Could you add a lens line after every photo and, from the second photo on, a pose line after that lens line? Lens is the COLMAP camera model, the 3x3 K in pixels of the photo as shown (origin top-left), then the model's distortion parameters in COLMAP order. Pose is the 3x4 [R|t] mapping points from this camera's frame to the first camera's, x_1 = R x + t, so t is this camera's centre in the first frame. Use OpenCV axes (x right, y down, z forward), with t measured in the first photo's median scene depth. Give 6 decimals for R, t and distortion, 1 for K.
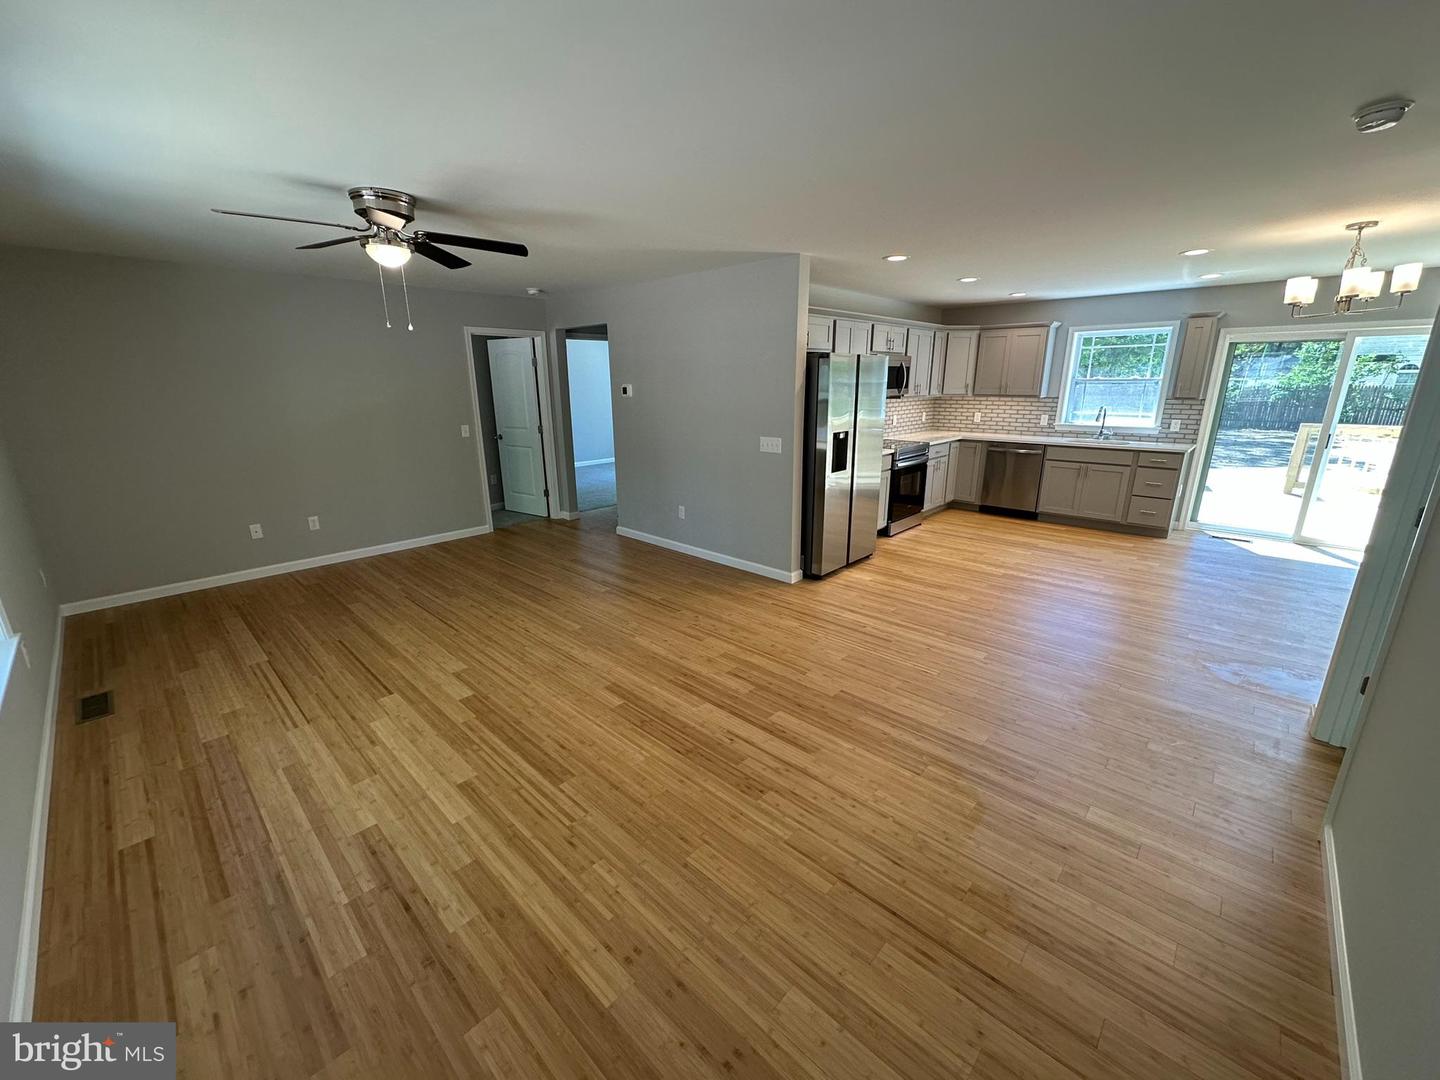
lens RADIAL K [[575.7, 0, 718.2], [0, 575.7, 539.9], [0, 0, 1]] dist [-0.001683, 0.000282]
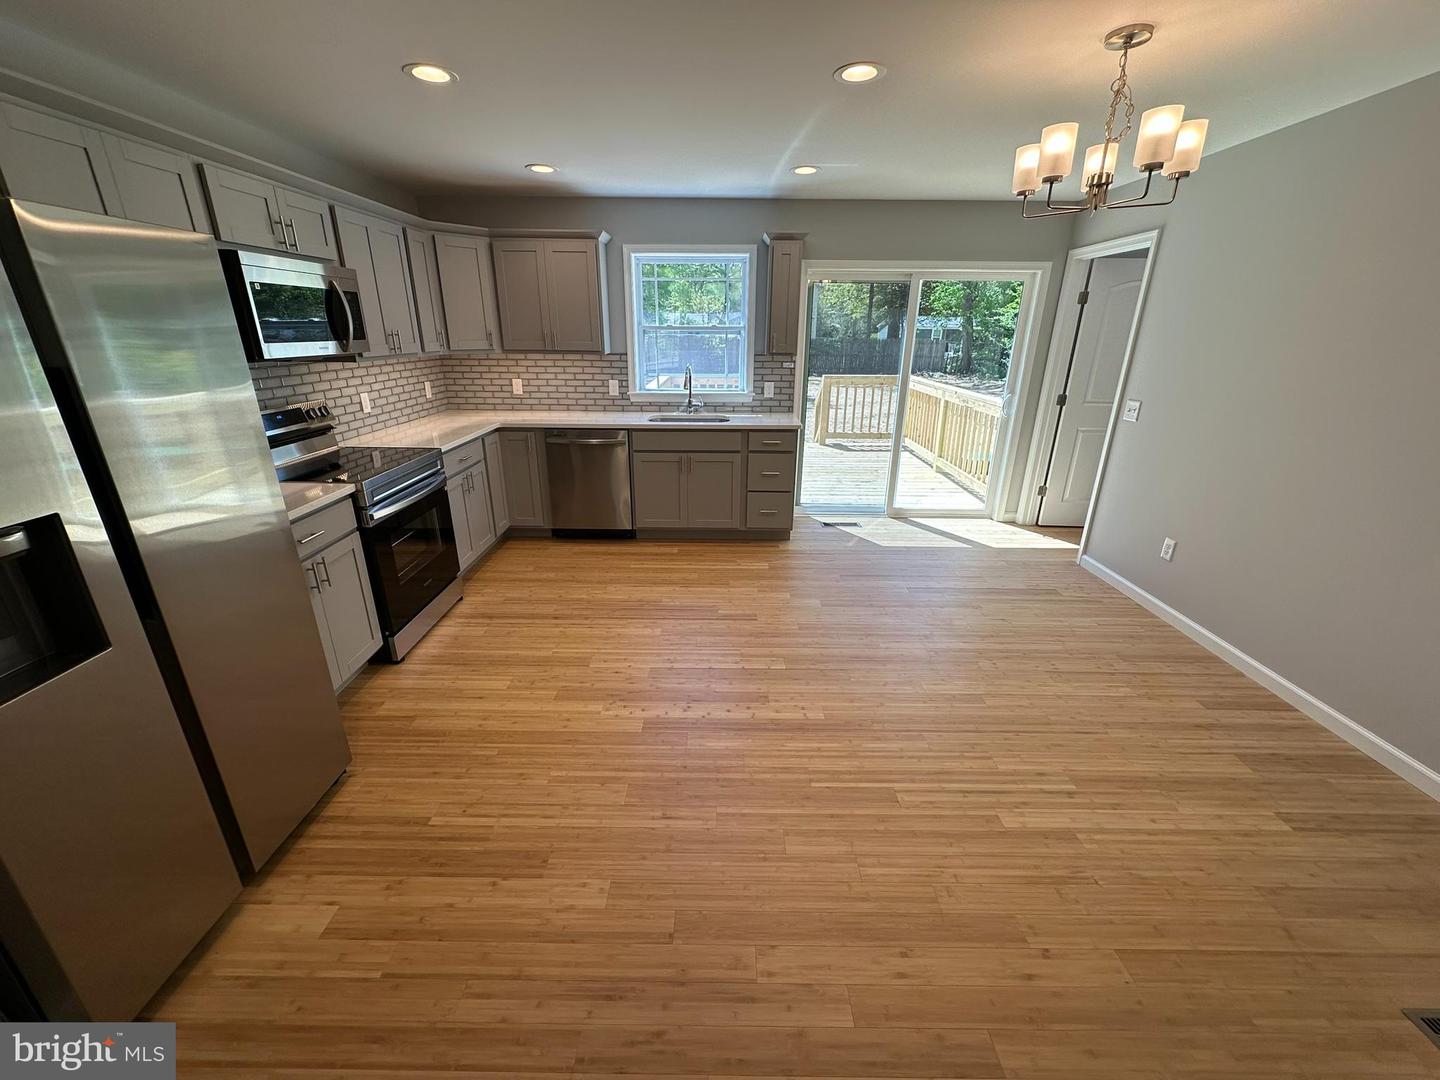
lens RADIAL K [[575.7, 0, 718.2], [0, 575.7, 539.9], [0, 0, 1]] dist [-0.001683, 0.000282]
pose [[0.733415, -0.222369, 0.642382, 0.244851], [0.170120, 0.974954, 0.143264, -0.147174], [-0.658150, 0.004210, 0.752875, 0.550502]]
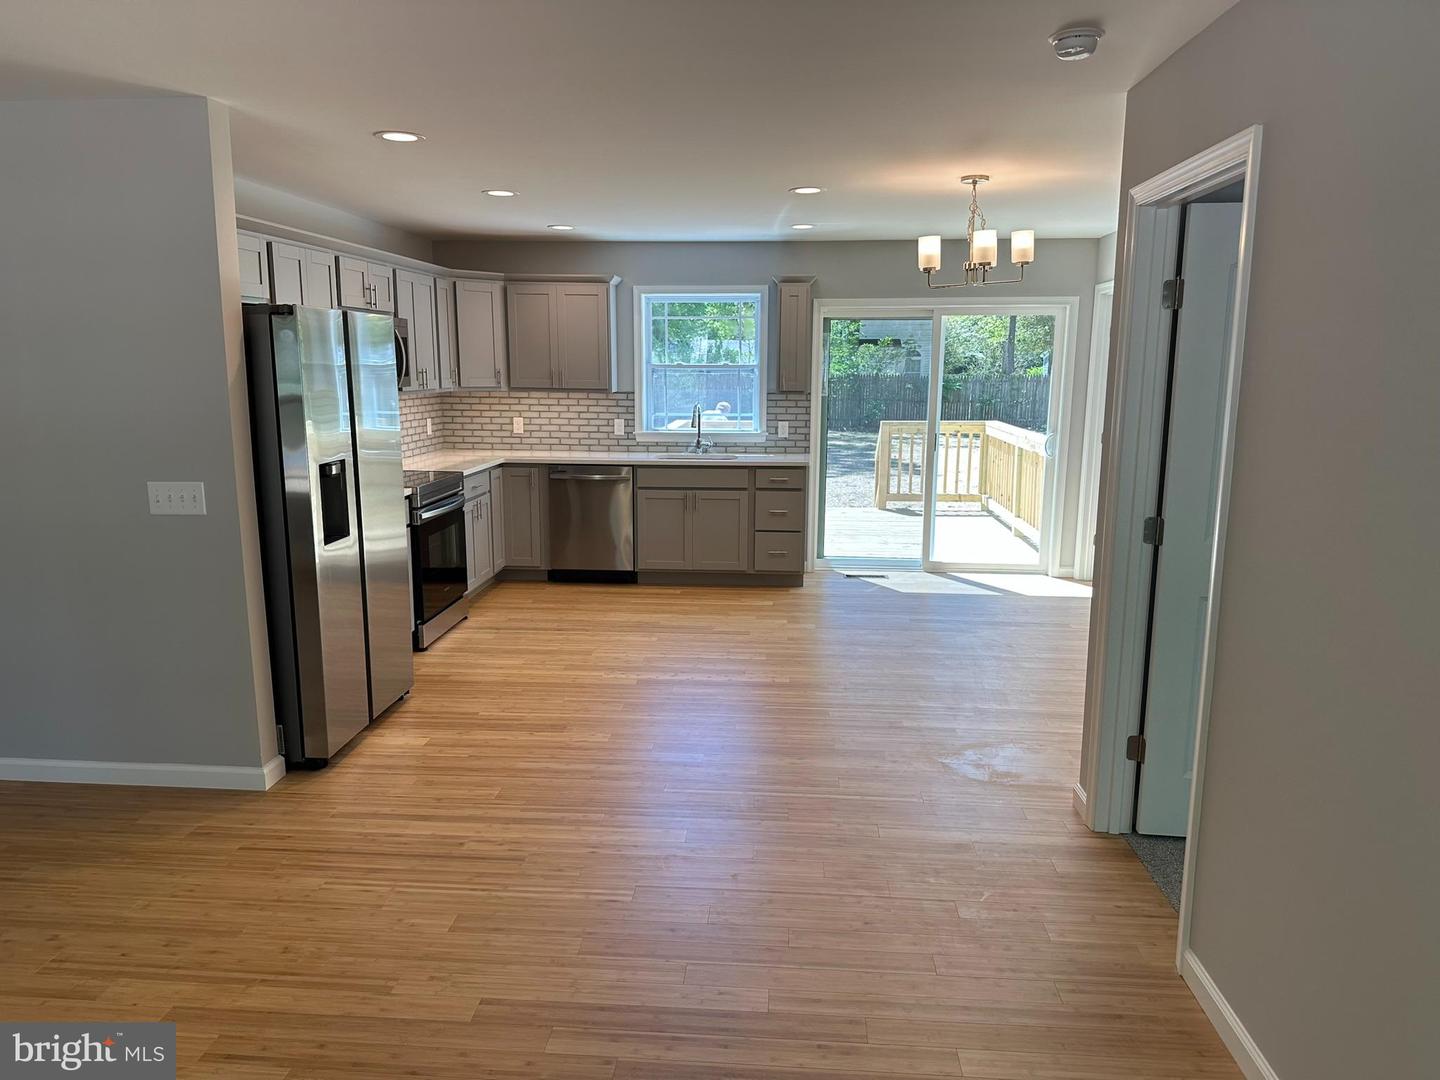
lens RADIAL K [[1001.5, 0, 716.1], [0, 1001.5, 541.6], [0, 0, 1]] dist [0.145054, -0.218269]
pose [[0.778235, -0.100283, 0.619915, -0.072024], [0.158972, 0.986473, -0.039991, -0.027925], [-0.607518, 0.129672, 0.783650, 0.102754]]
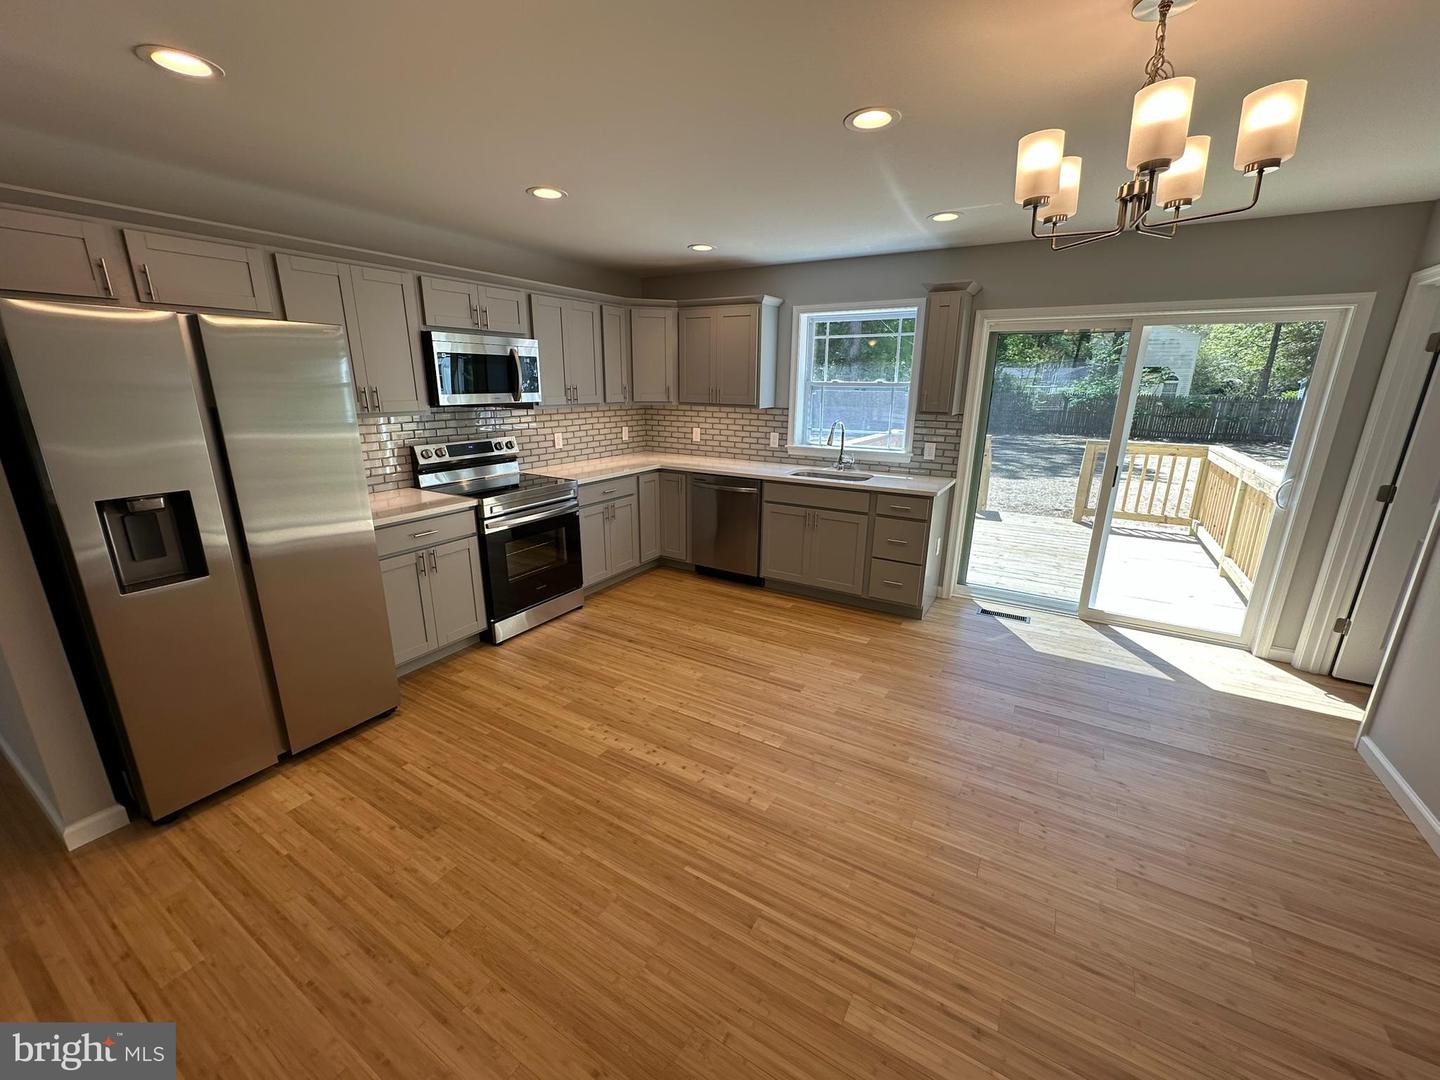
lens RADIAL K [[575.7, 0, 718.2], [0, 575.7, 539.9], [0, 0, 1]] dist [-0.001683, 0.000282]
pose [[0.977747, -0.039869, 0.205964, 0.468929], [0.040029, 0.999193, 0.003394, -0.123023], [-0.205934, 0.004926, 0.978554, 0.440947]]
